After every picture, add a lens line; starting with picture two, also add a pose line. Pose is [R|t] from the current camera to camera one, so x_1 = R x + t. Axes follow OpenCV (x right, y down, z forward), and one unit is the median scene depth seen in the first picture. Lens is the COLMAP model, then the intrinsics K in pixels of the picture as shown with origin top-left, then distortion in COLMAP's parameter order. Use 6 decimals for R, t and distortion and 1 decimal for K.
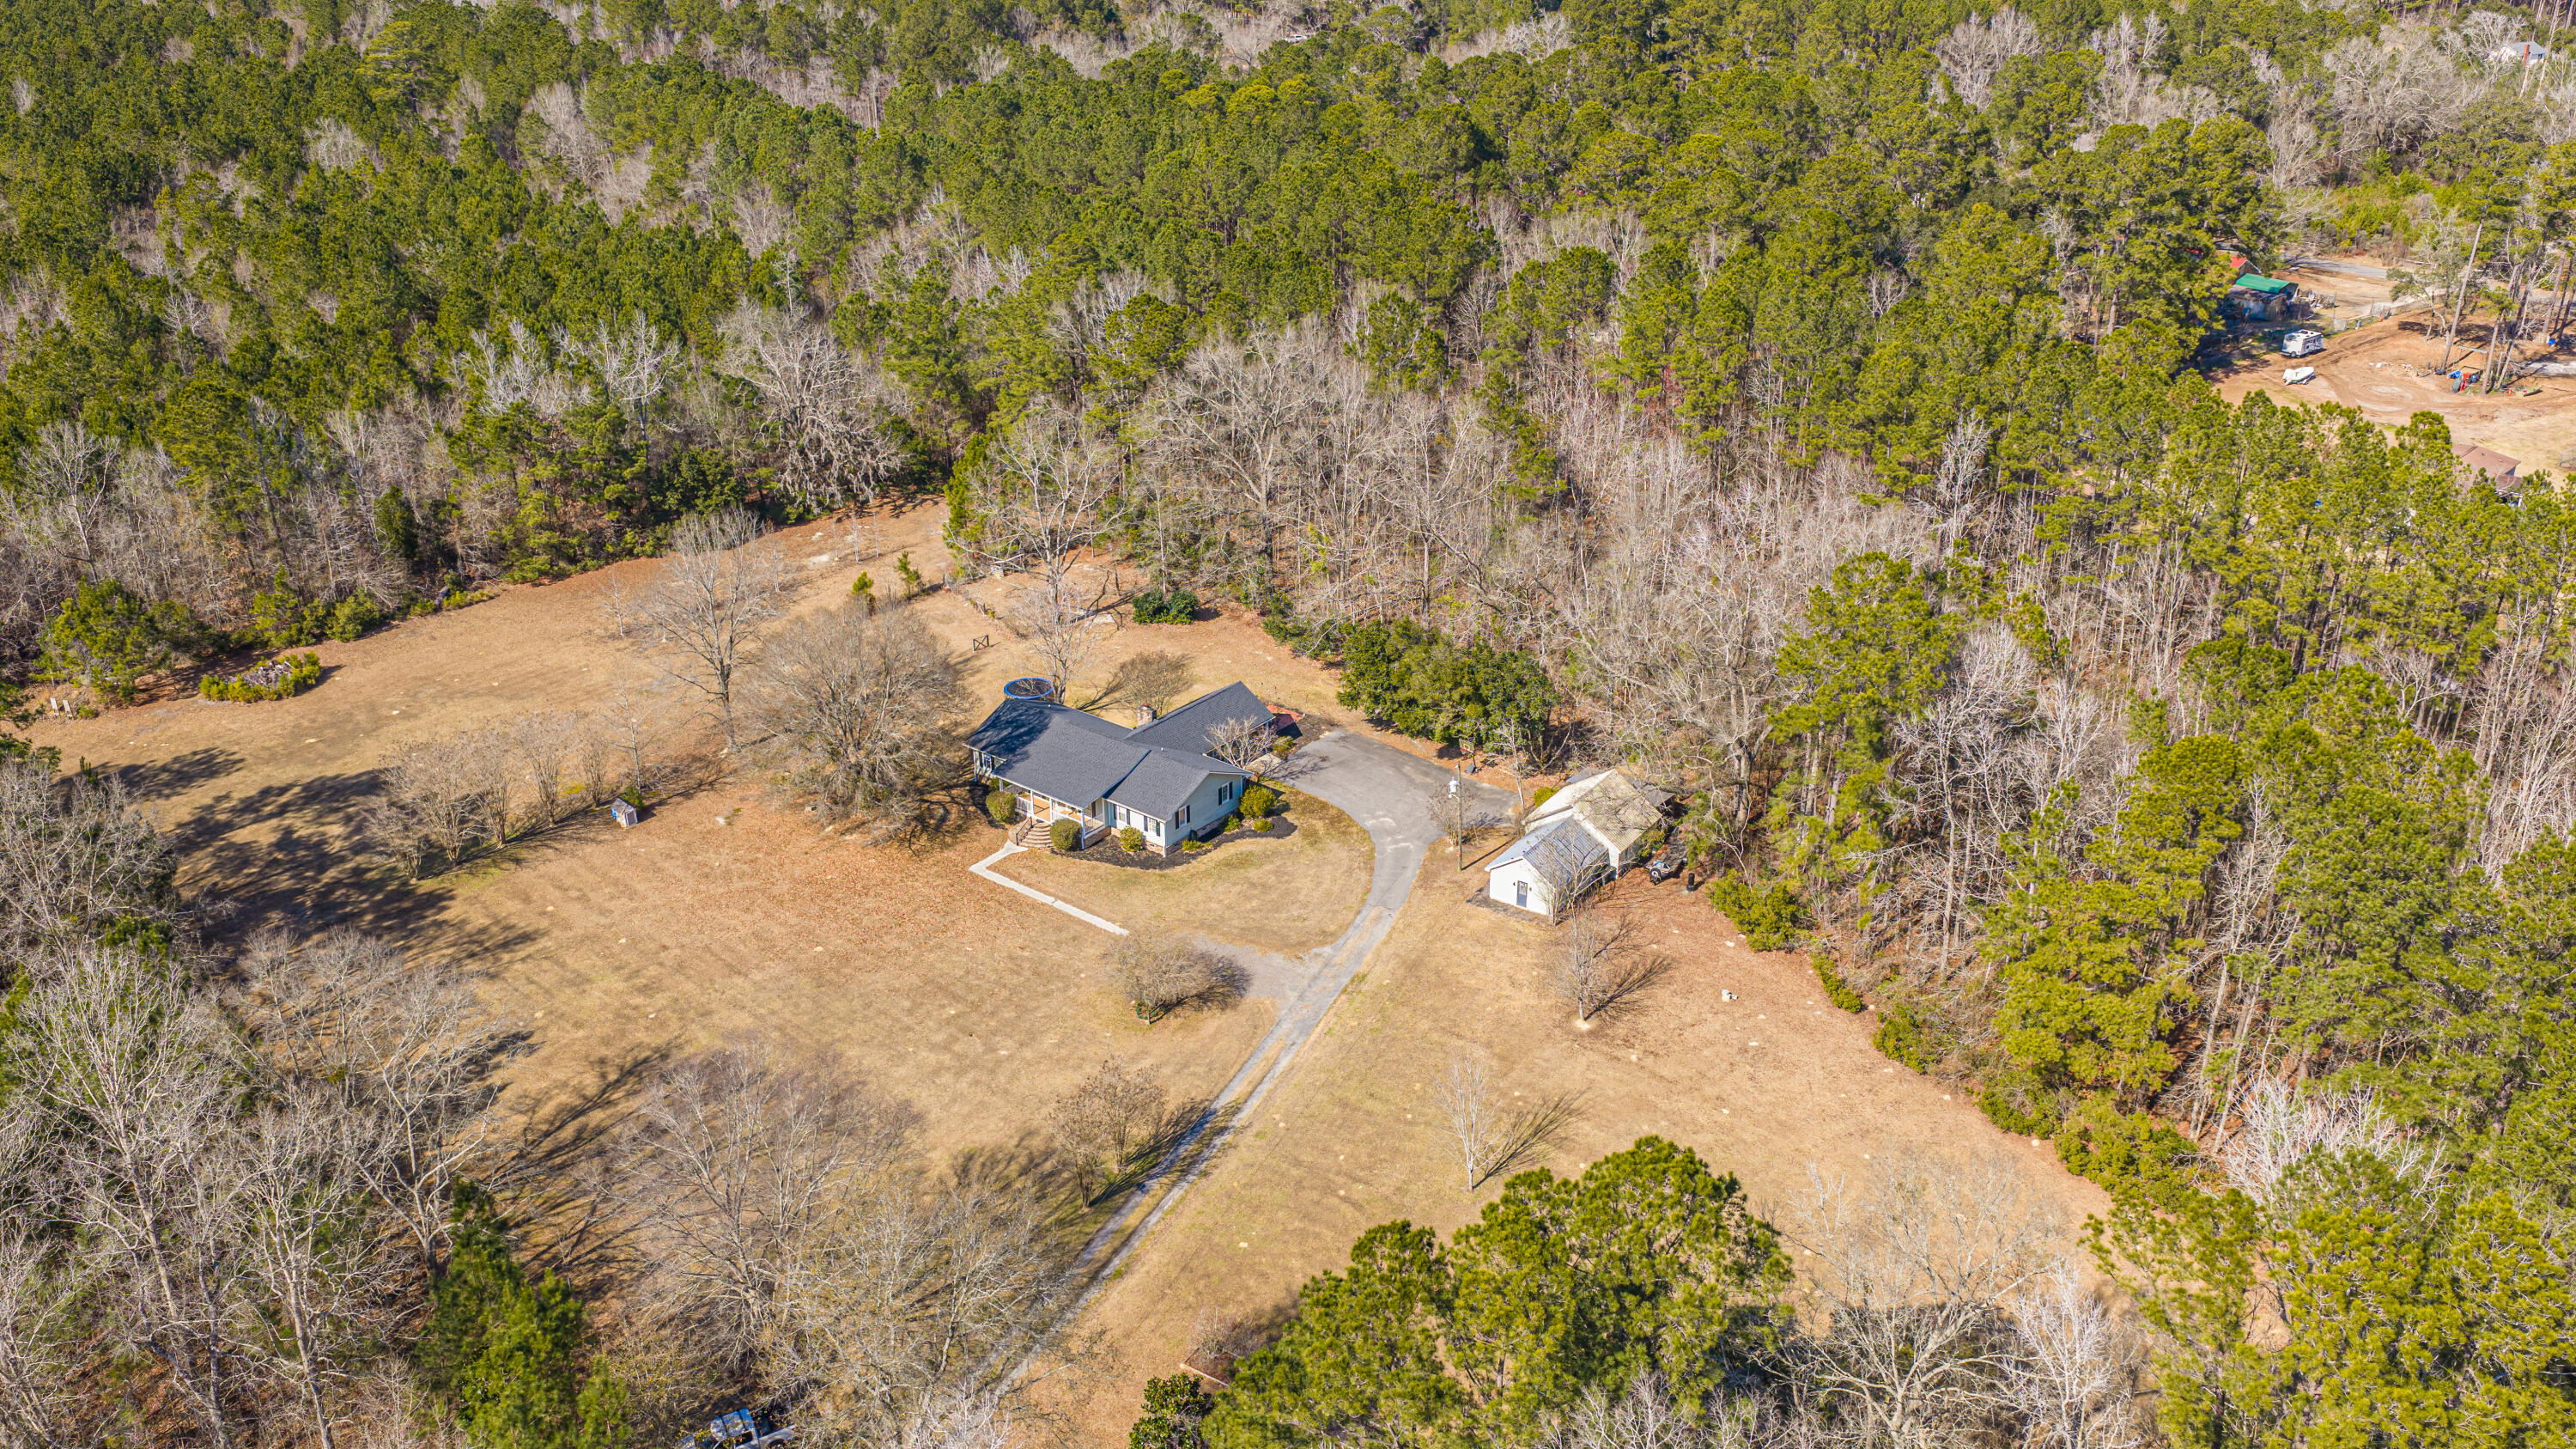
lens RADIAL K [[2111.2, 0, 1270.1], [0, 2111.2, 716.6], [0, 0, 1]] dist [0.027032, -0.060938]
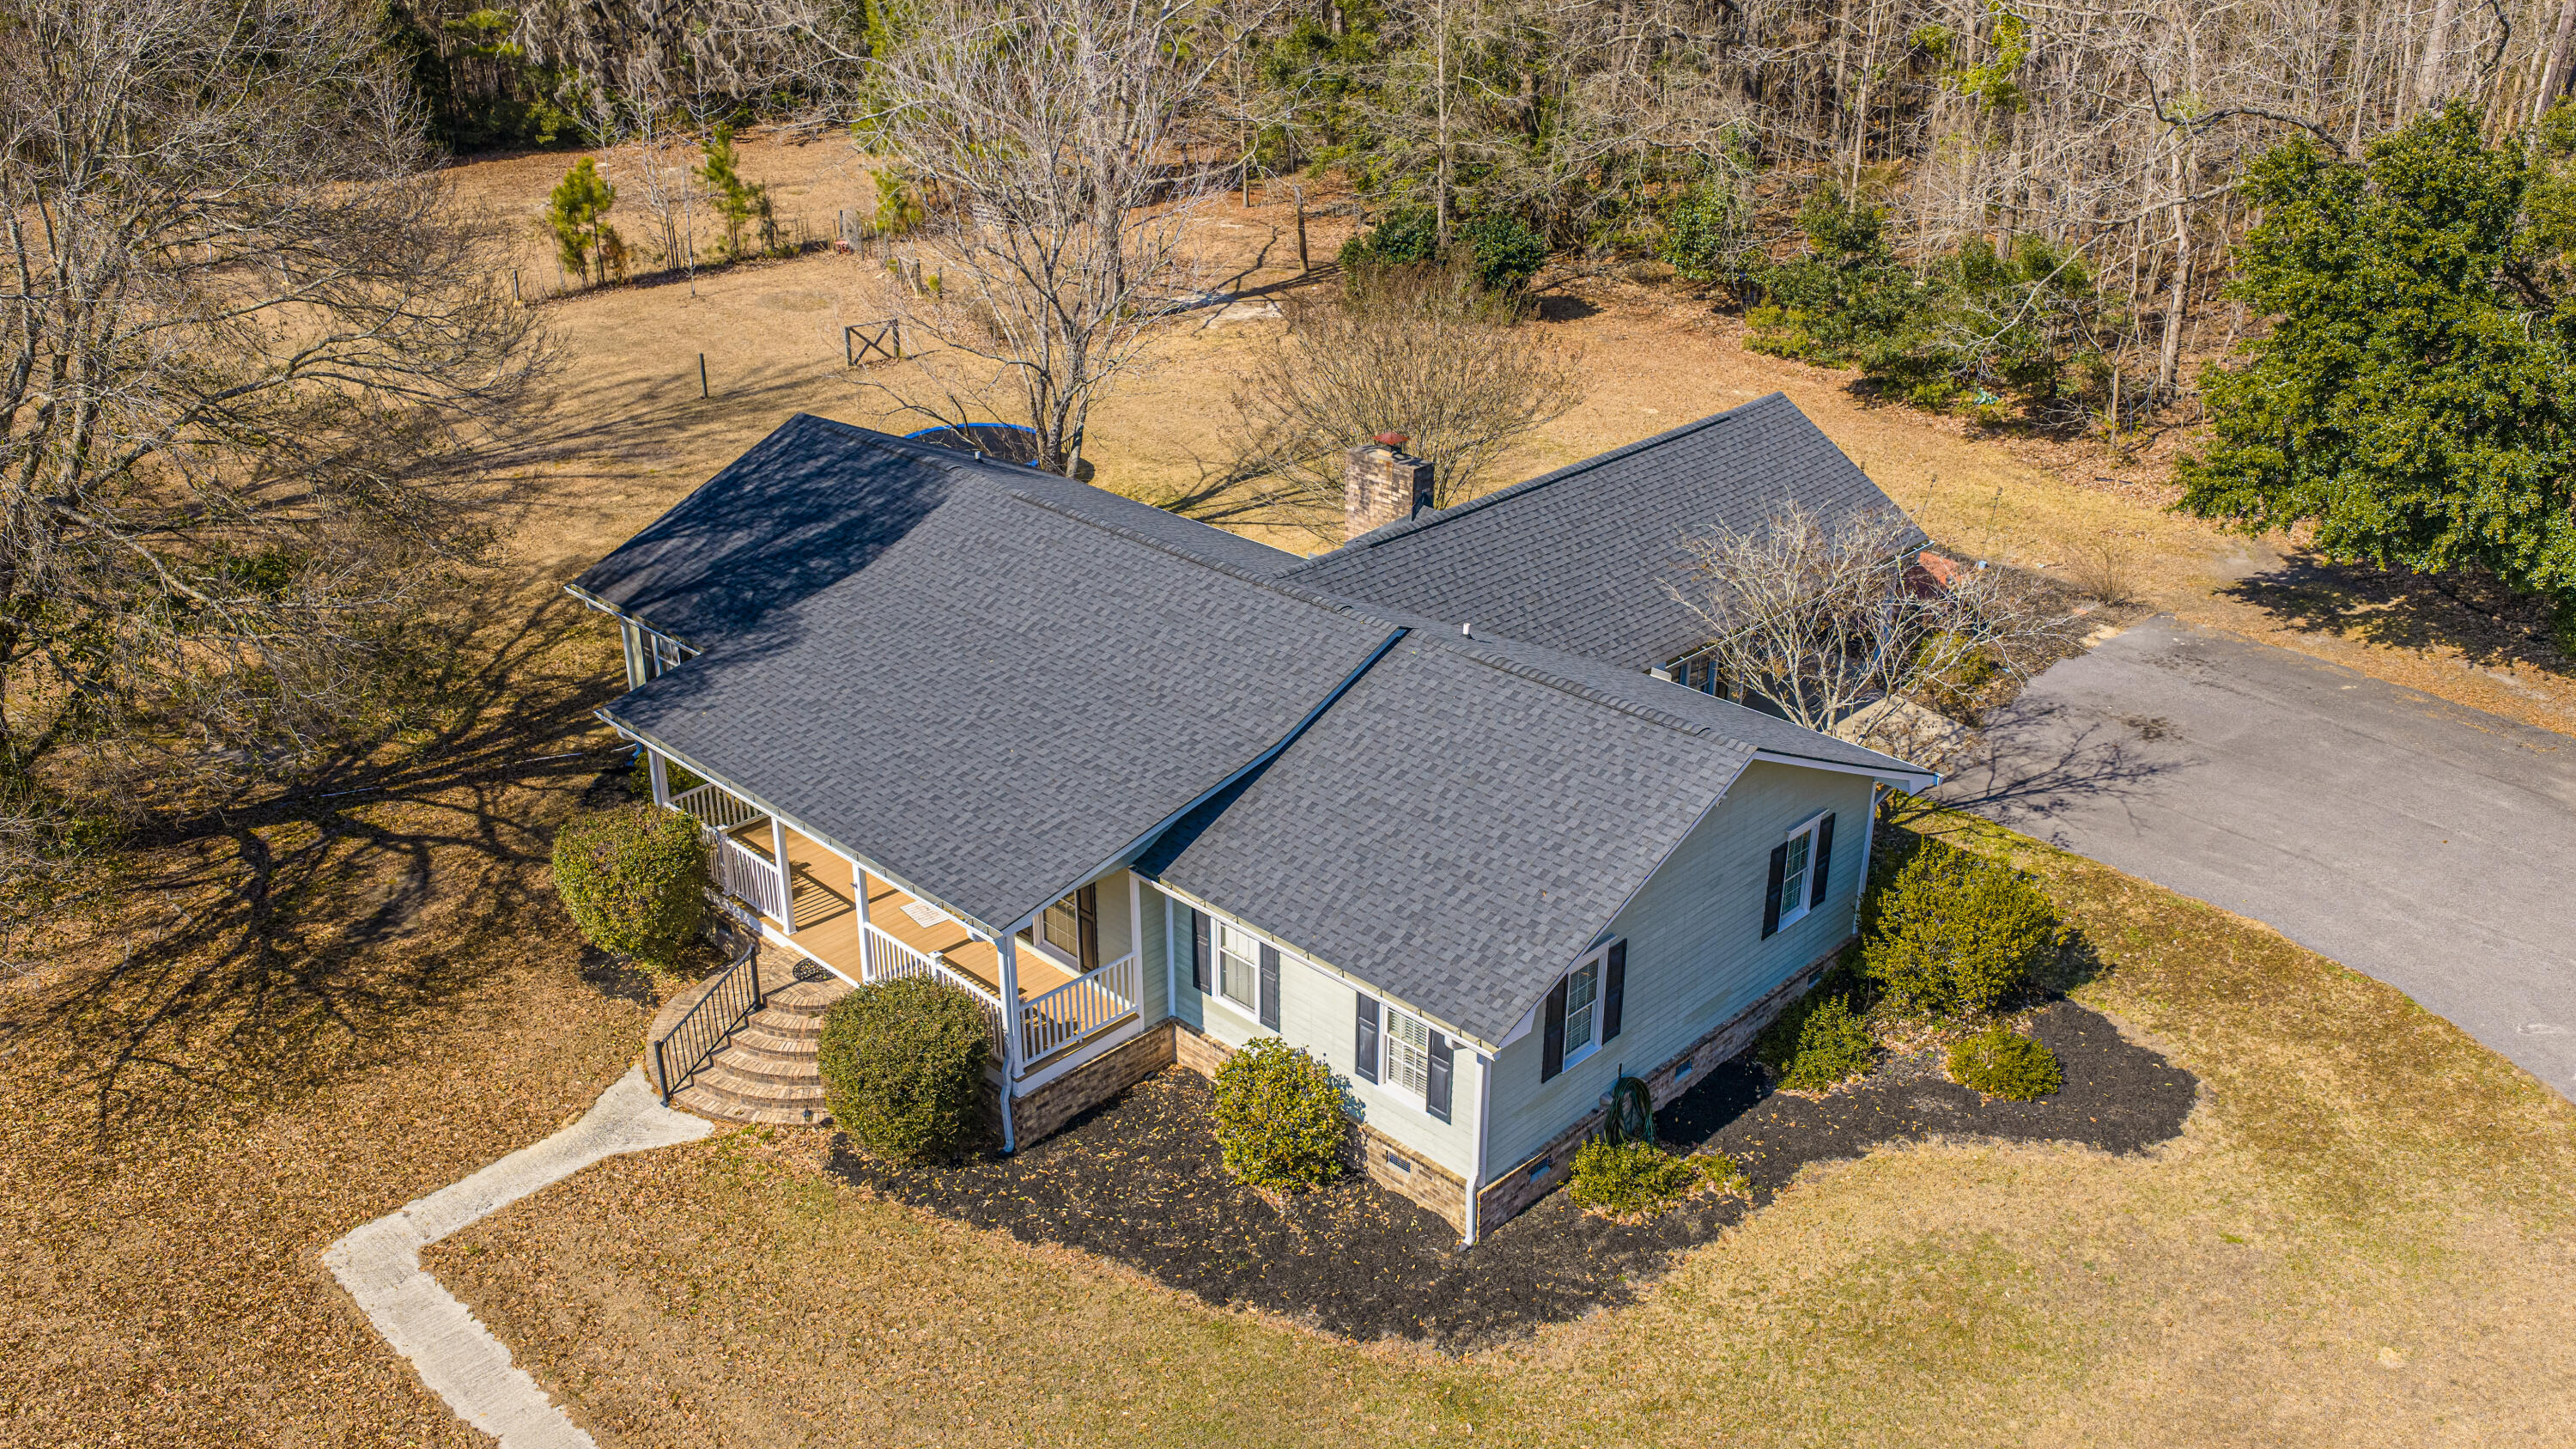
lens RADIAL K [[2116.5, 0, 1276.5], [0, 2116.5, 720.6], [0, 0, 1]] dist [0.024604, -0.053894]
pose [[0.994789, 0.045278, -0.091354, -0.050492], [-0.045635, 0.998956, -0.001831, 0.025263], [0.091176, 0.005990, 0.995817, 0.811135]]
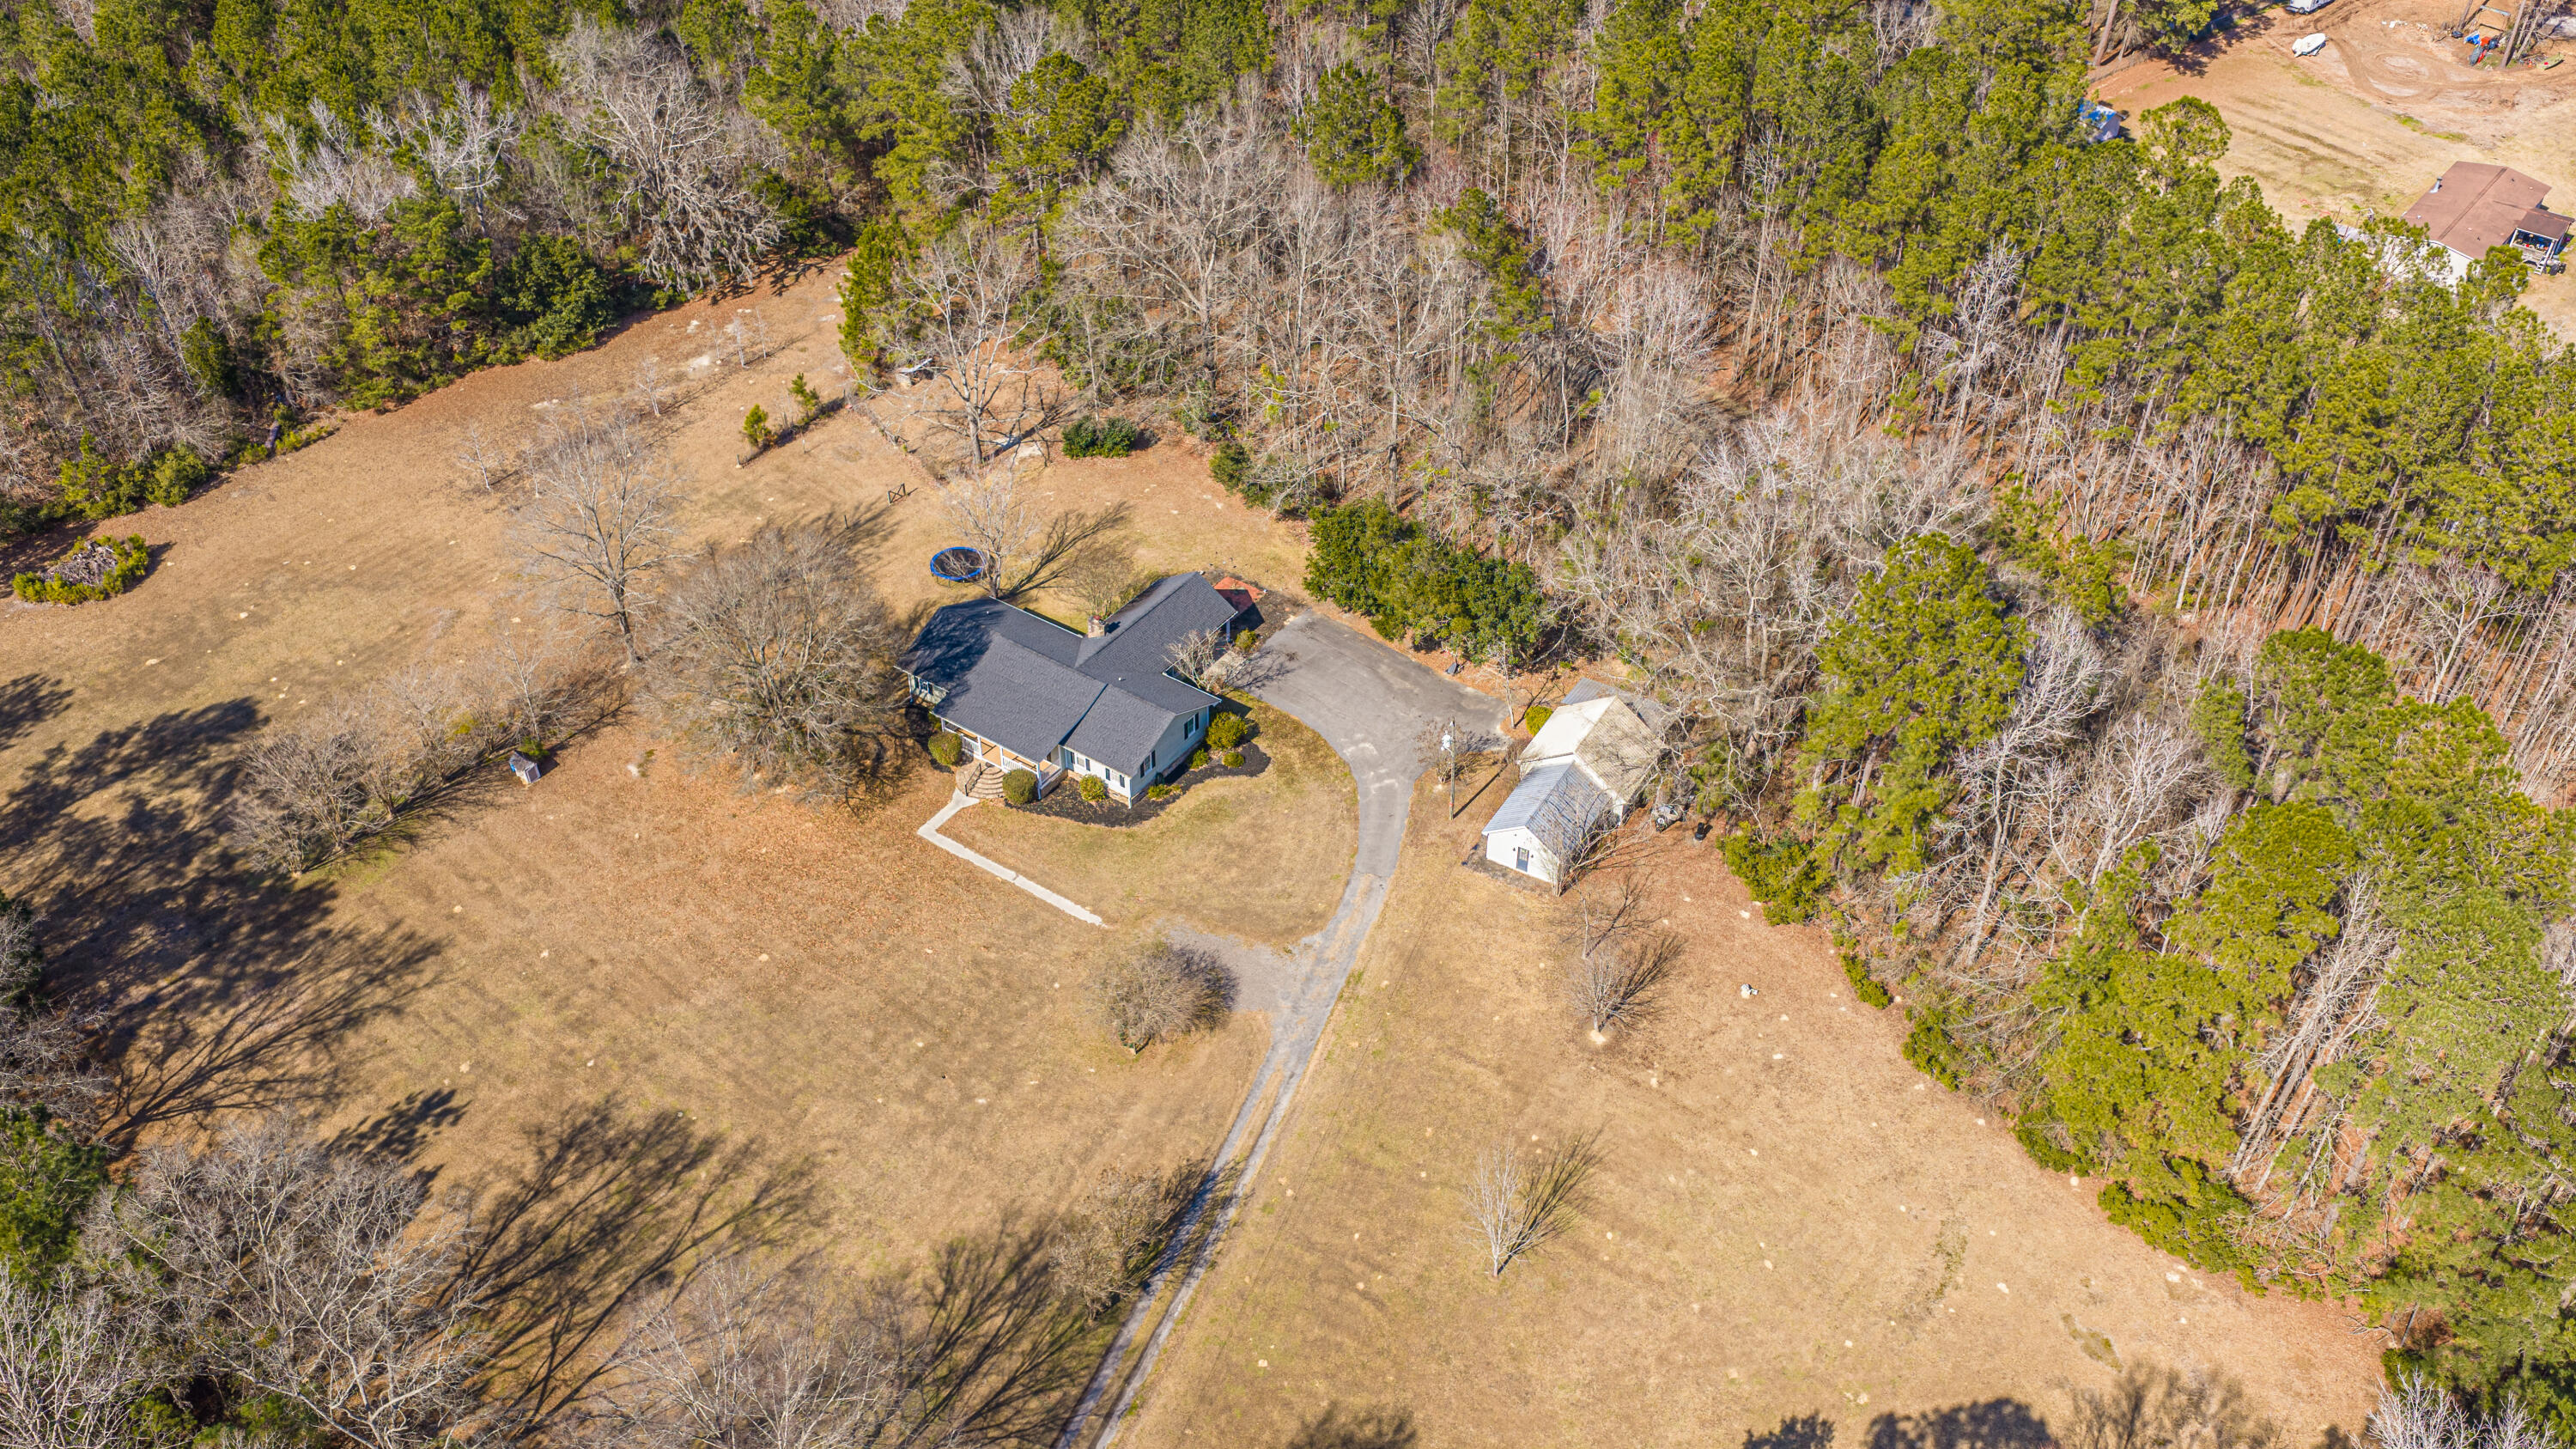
lens RADIAL K [[2116.5, 0, 1269.5], [0, 2116.5, 723.5], [0, 0, 1]] dist [0.024604, -0.053894]
pose [[0.997870, -0.036707, 0.053928, -0.036832], [0.021918, 0.967265, 0.252821, -0.195974], [-0.061443, -0.251100, 0.966009, 0.113181]]
